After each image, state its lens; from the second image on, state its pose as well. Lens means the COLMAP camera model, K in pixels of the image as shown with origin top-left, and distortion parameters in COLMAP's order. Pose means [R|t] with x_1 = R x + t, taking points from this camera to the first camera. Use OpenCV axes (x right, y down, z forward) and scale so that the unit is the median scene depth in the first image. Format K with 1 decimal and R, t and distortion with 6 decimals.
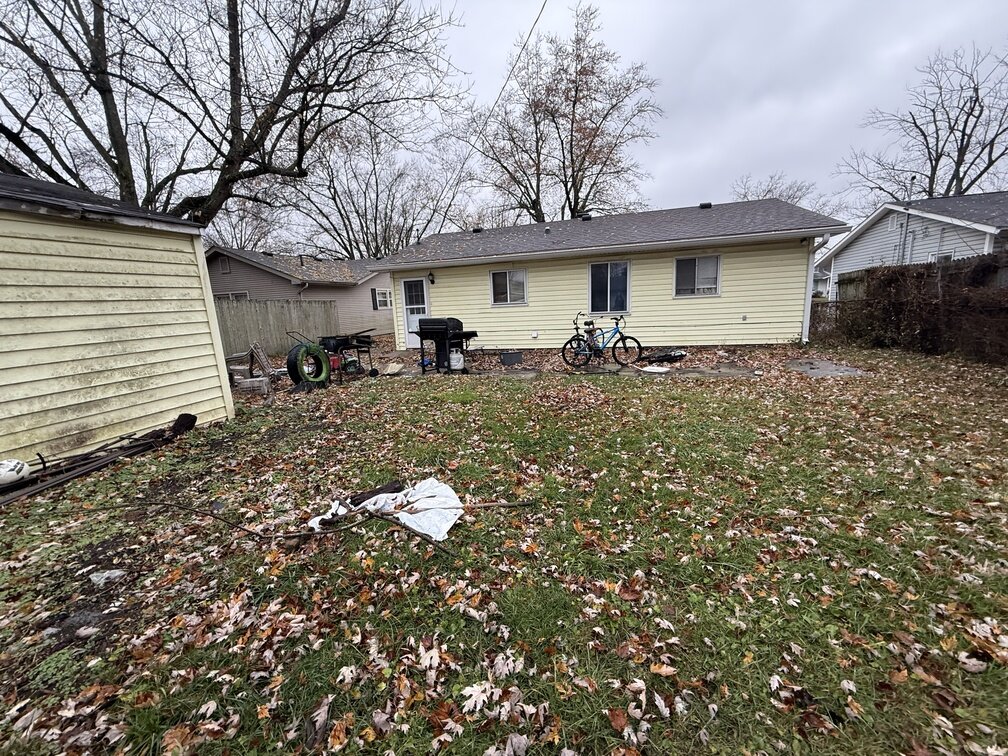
lens RADIAL K [[398.2, 0, 504.7], [0, 398.2, 378.7], [0, 0, 1]] dist [-0.001897, 0.000141]
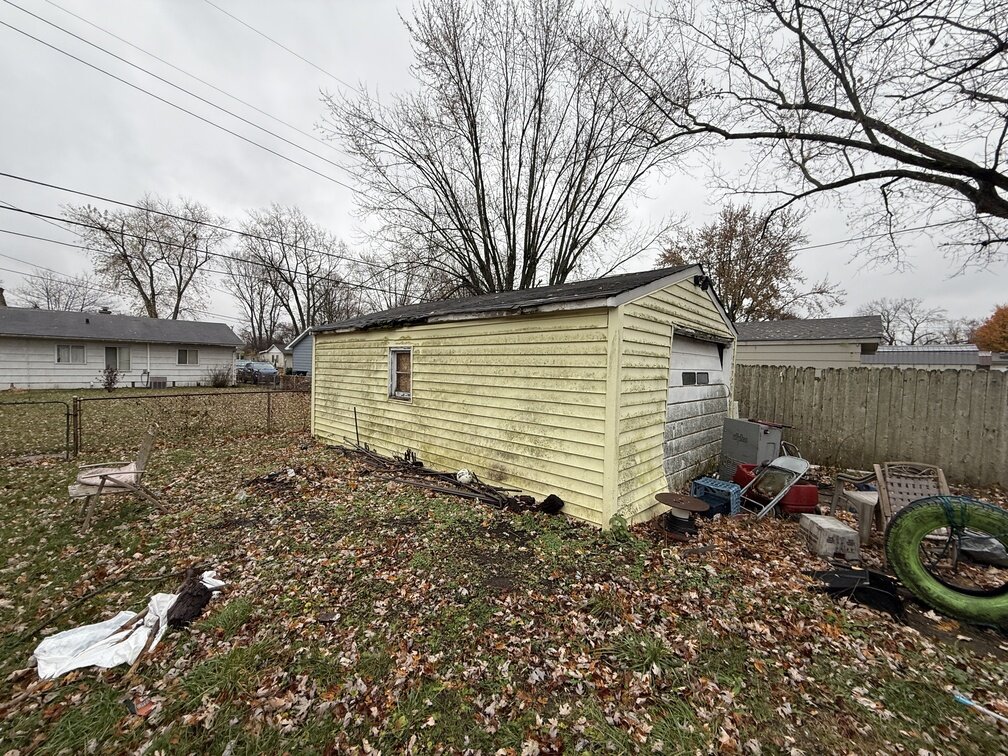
lens RADIAL K [[398.2, 0, 504.9], [0, 398.2, 380.9], [0, 0, 1]] dist [-0.001897, 0.000141]
pose [[-0.432998, 0.076937, -0.898105, 0.101064], [-0.173940, 0.970493, 0.166998, -0.354046], [0.884453, 0.228526, -0.406839, 1.347895]]
